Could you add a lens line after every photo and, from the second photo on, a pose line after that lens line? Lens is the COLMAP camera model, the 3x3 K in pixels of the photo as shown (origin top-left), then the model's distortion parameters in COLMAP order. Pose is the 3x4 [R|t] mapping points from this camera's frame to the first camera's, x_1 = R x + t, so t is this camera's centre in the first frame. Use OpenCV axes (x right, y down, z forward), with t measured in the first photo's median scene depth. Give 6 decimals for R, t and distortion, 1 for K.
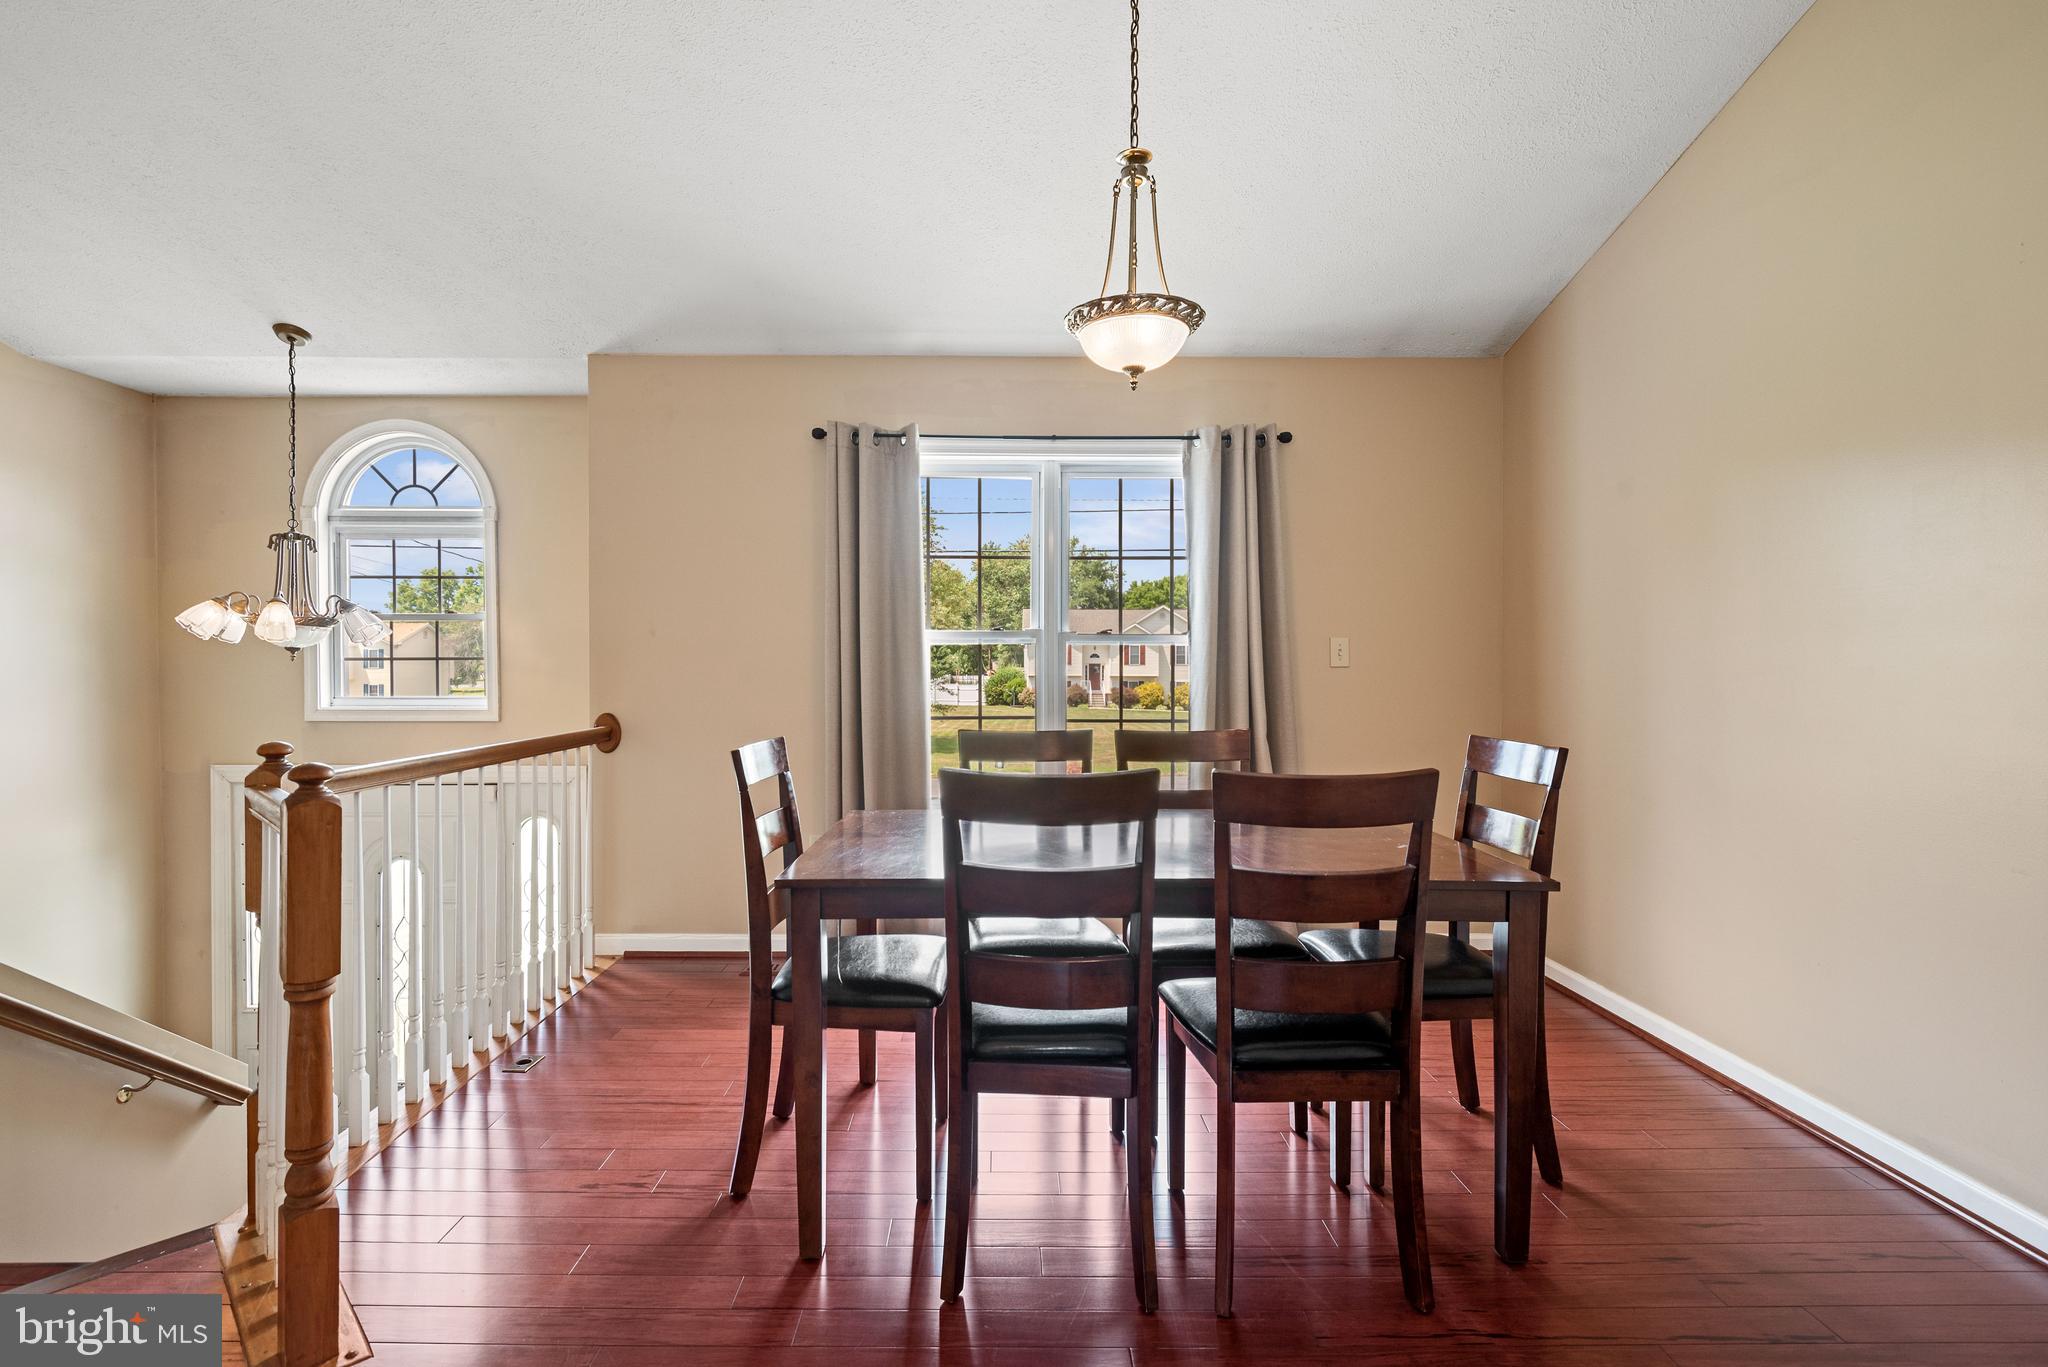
lens RADIAL K [[953.9, 0, 994.1], [0, 953.9, 667.2], [0, 0, 1]] dist [0.002107, -0.002595]
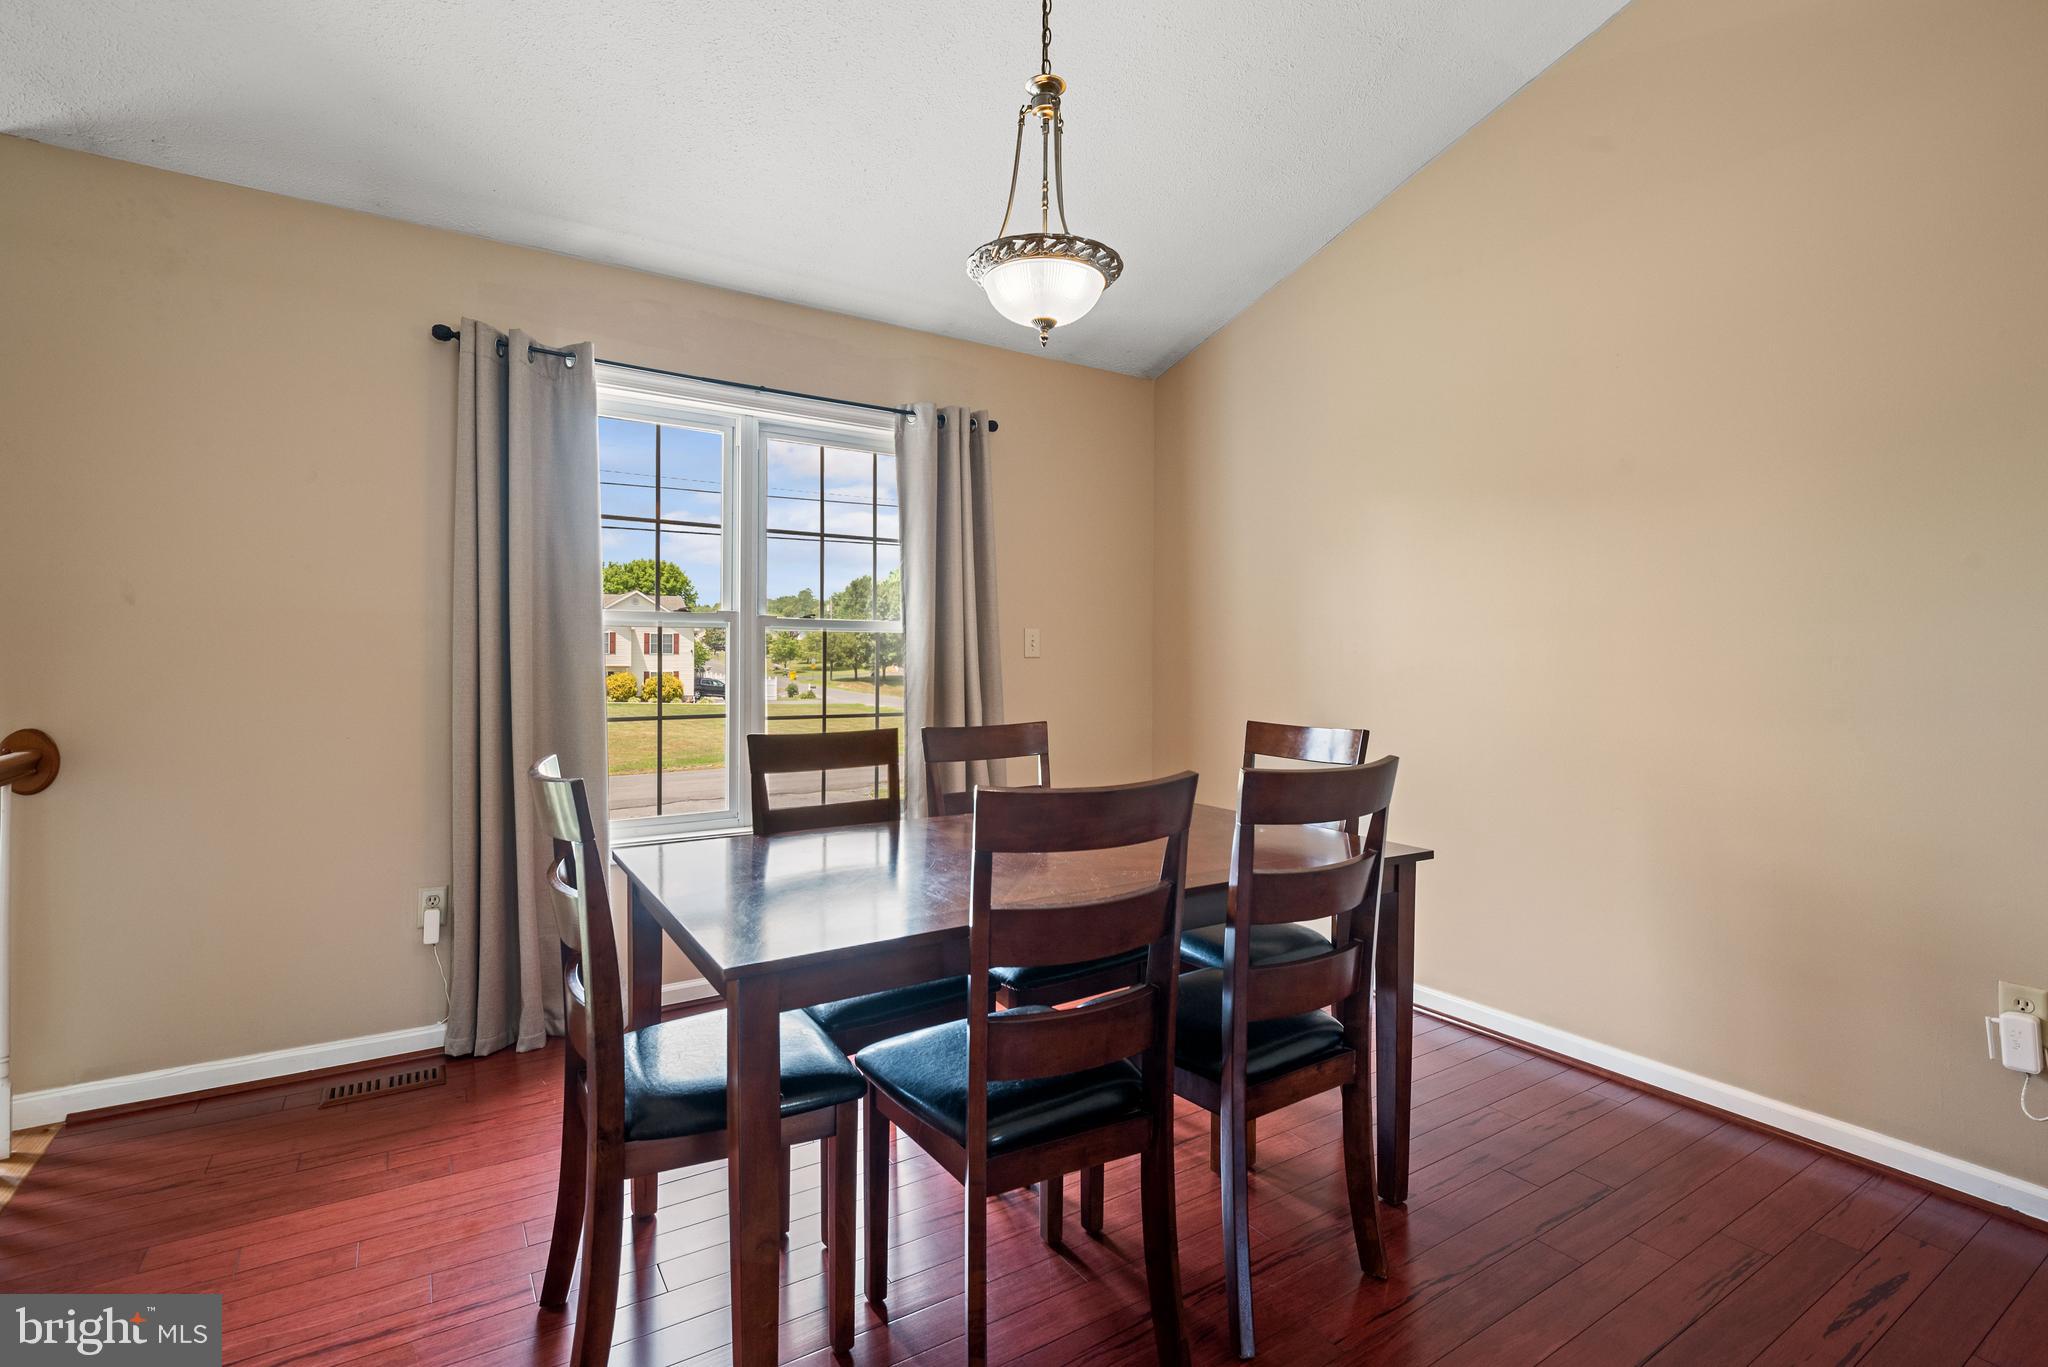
lens RADIAL K [[953.9, 0, 1018.8], [0, 953.9, 652.8], [0, 0, 1]] dist [0.002107, -0.002595]
pose [[0.842365, 0.007470, 0.538855, -0.205795], [-0.005062, 0.999969, -0.005948, 0.000727], [-0.538883, 0.002283, 0.842378, 0.153341]]
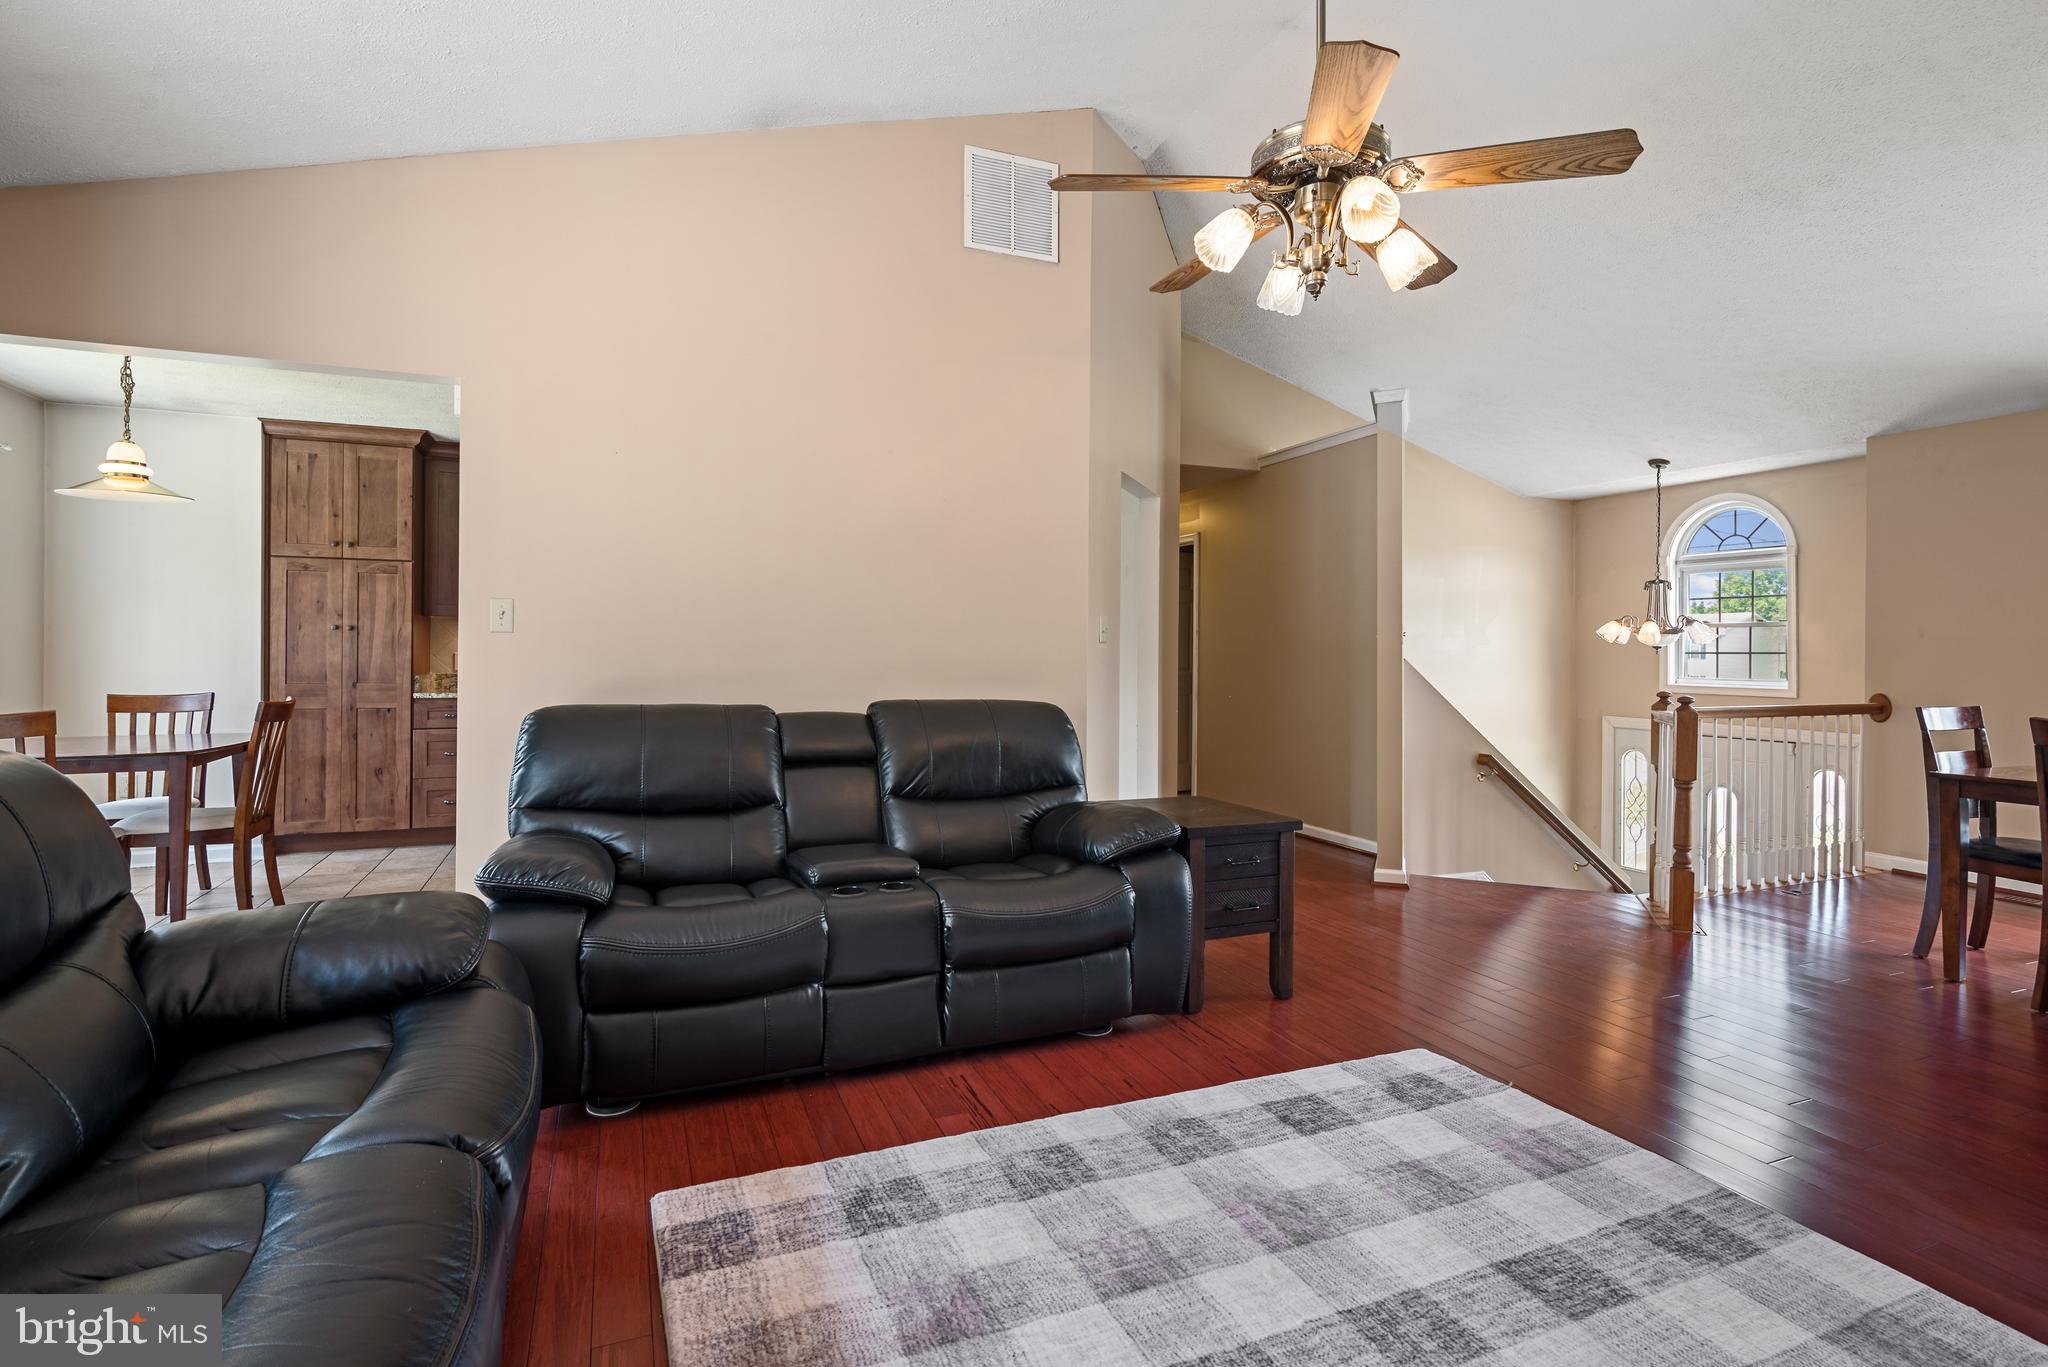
lens RADIAL K [[953.9, 0, 1011.8], [0, 953.9, 654.9], [0, 0, 1]] dist [0.002107, -0.002595]
pose [[0.366095, 0.008124, -0.930542, 0.435477], [-0.012669, 0.999913, 0.003745, 0.002501], [0.930491, 0.010418, 0.366166, -0.704176]]
